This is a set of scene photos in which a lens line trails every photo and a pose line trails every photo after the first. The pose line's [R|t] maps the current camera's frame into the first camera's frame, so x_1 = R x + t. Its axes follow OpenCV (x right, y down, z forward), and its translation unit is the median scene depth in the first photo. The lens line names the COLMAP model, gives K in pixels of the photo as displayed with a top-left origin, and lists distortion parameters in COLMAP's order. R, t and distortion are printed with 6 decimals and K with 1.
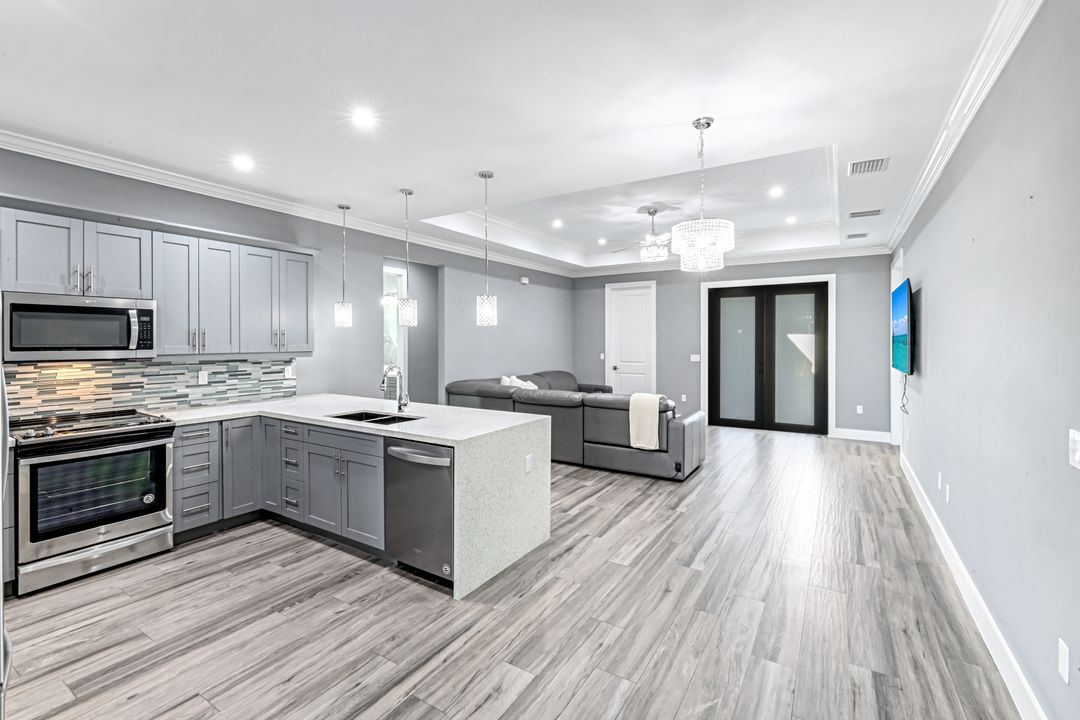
lens RADIAL K [[474.3, 0, 546.2], [0, 474.3, 341.3], [0, 0, 1]] dist [0.000461, -0.001427]
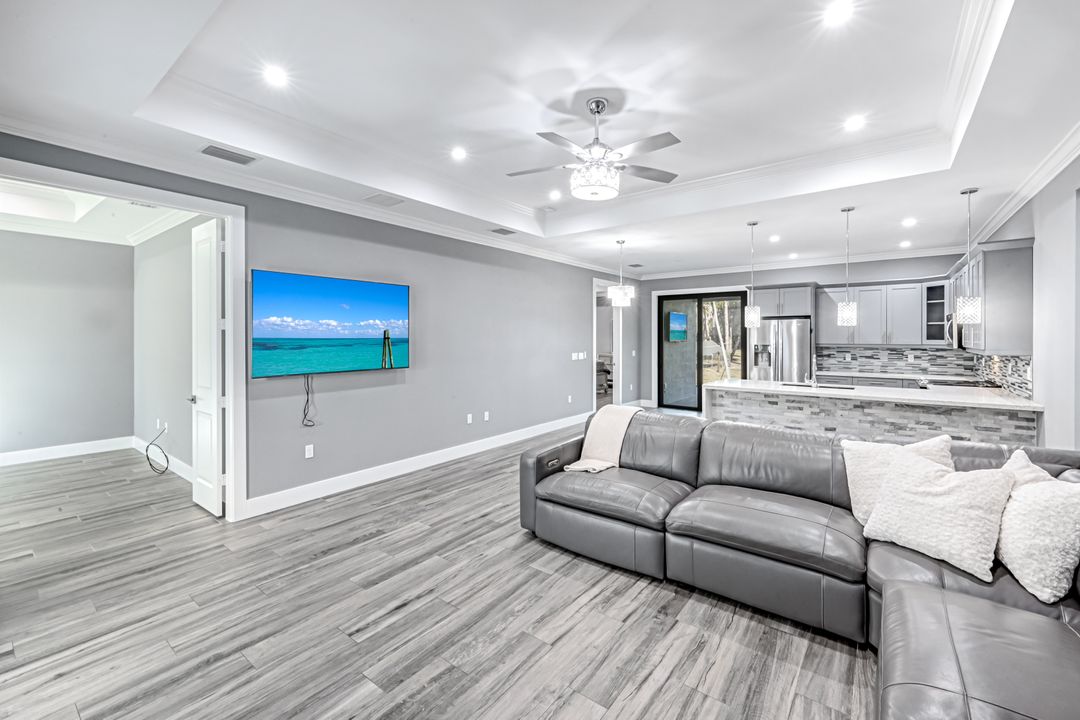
lens RADIAL K [[445.5, 0, 540.3], [0, 445.5, 336.8], [0, 0, 1]] dist [-0.001180, -0.000195]
pose [[-0.994743, 0.001746, 0.102388, 0.306811], [0.002175, 0.999989, 0.004078, -0.010351], [-0.102380, 0.004279, -0.994736, 1.967574]]
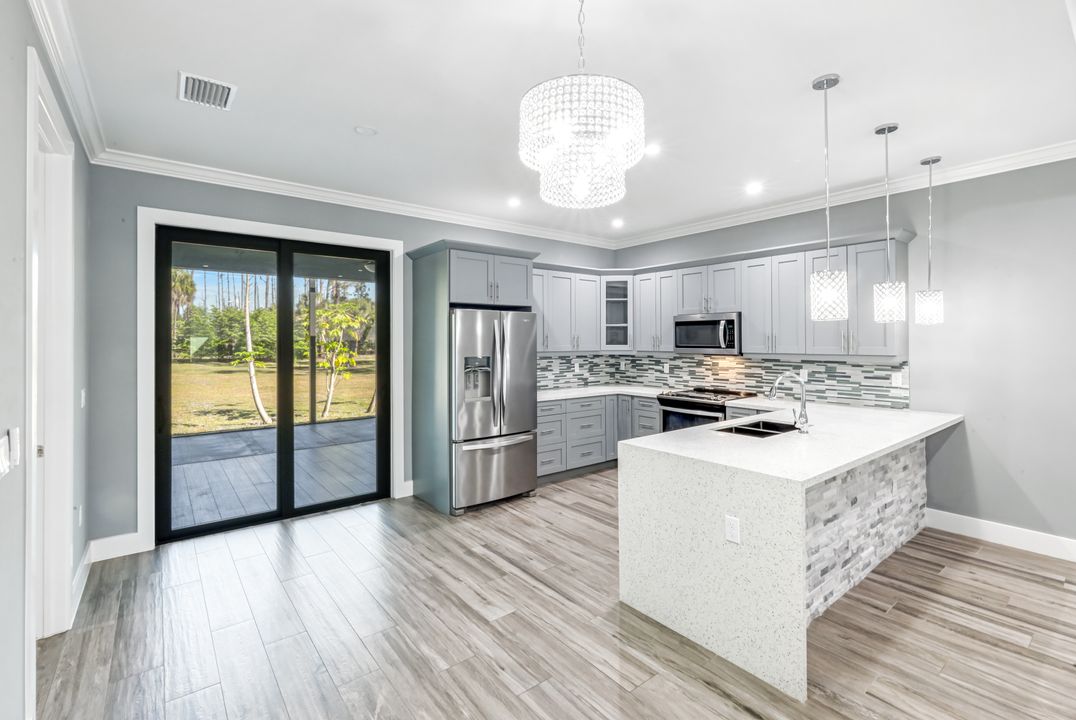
lens RADIAL K [[482.4, 0, 537.7], [0, 482.4, 340.3], [0, 0, 1]] dist [-0.001635, 0.000521]
pose [[-0.337589, 0.002404, -0.941290, 0.494246], [-0.001439, 0.999994, 0.003070, -0.007705], [0.941292, 0.002391, -0.337584, 0.691377]]
